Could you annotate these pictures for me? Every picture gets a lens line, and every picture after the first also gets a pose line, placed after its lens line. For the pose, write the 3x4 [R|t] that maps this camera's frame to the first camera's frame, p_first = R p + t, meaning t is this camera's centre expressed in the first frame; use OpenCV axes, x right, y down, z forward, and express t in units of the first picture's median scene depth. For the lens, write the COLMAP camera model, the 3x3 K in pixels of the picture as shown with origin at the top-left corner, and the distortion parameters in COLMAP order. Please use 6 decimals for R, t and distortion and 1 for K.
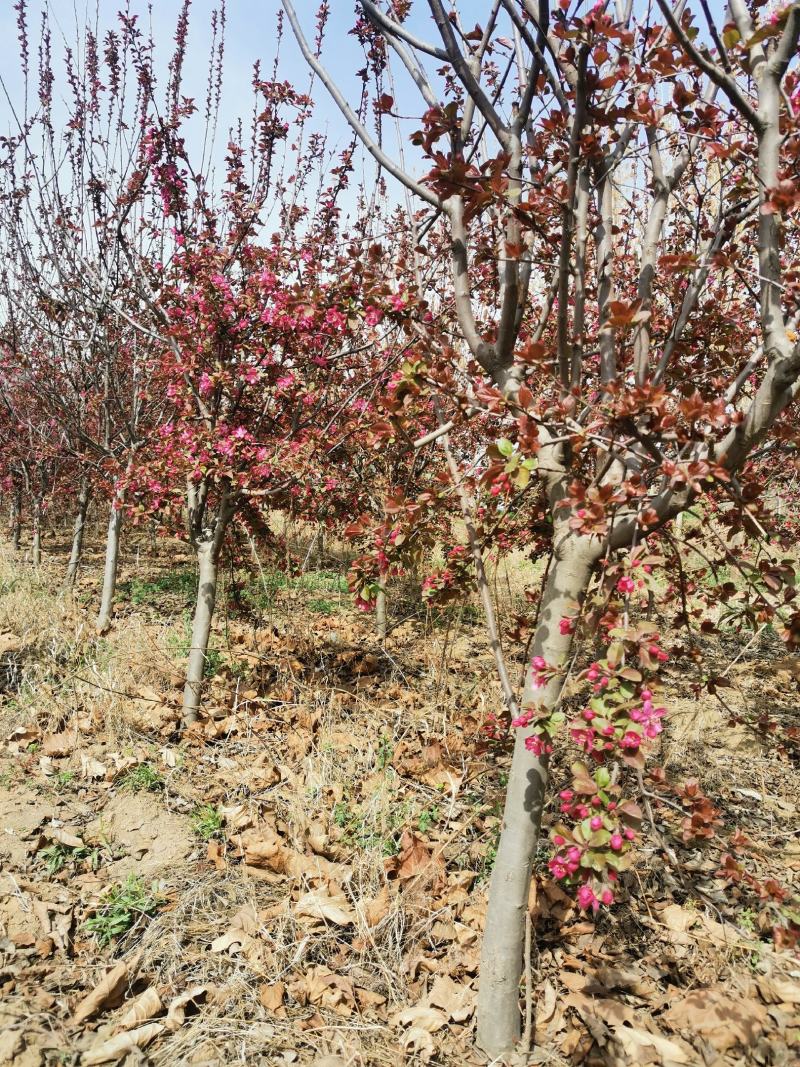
lens RADIAL K [[810.3, 0, 402.6], [0, 810.3, 597.3], [0, 0, 1]] dist [-0.033648, -0.006102]
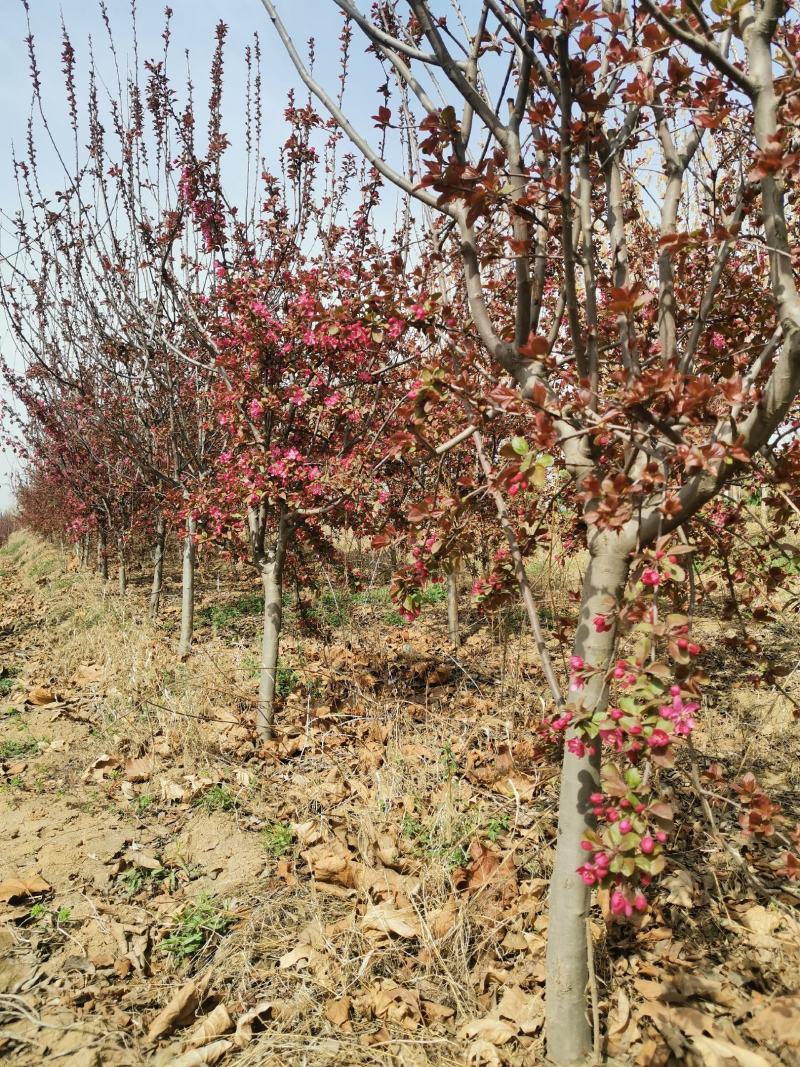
lens RADIAL K [[810.3, 0, 402.6], [0, 810.3, 597.3], [0, 0, 1]] dist [-0.033648, -0.006102]
pose [[0.992786, -0.067806, -0.098884, 0.034407], [0.066569, 0.997657, -0.015763, 0.001888], [0.099721, 0.009067, 0.994974, 0.004354]]
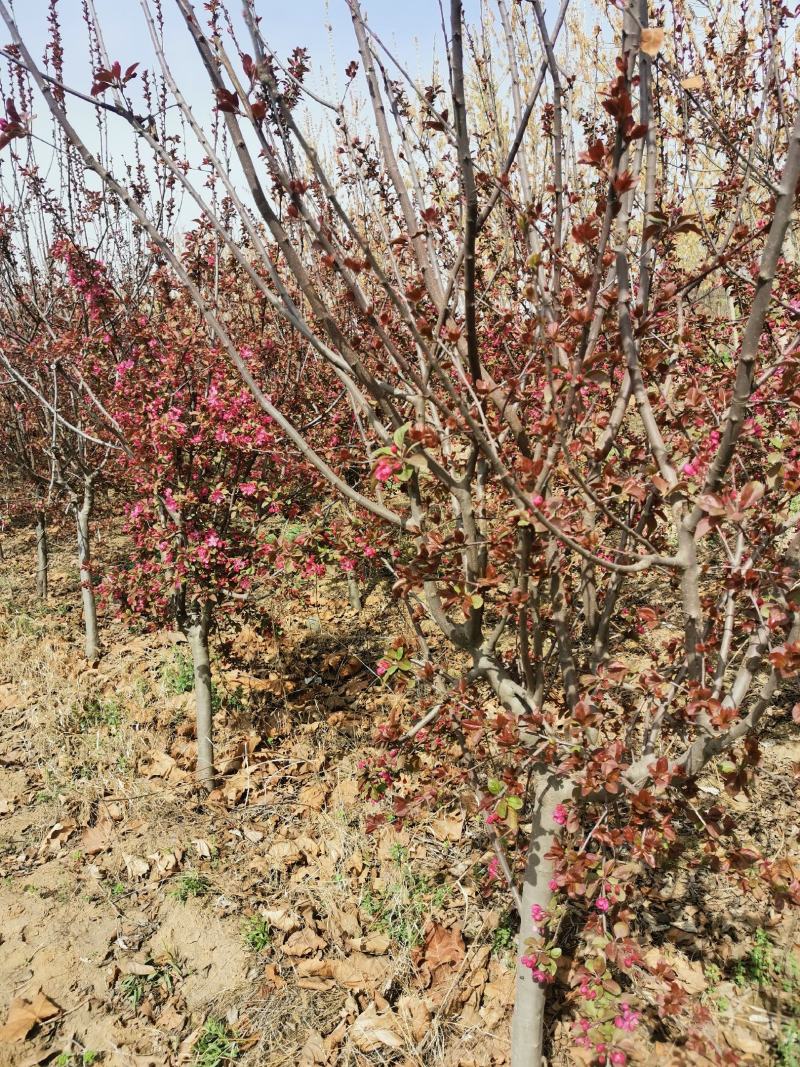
lens RADIAL K [[797.3, 0, 410.7], [0, 797.3, 624.0], [0, 0, 1]] dist [-0.023201, -0.004357]
pose [[0.989159, -0.141403, 0.039608, -0.003973], [0.132278, 0.975134, 0.177811, -0.338452], [-0.063766, -0.170644, 0.983267, -0.068639]]
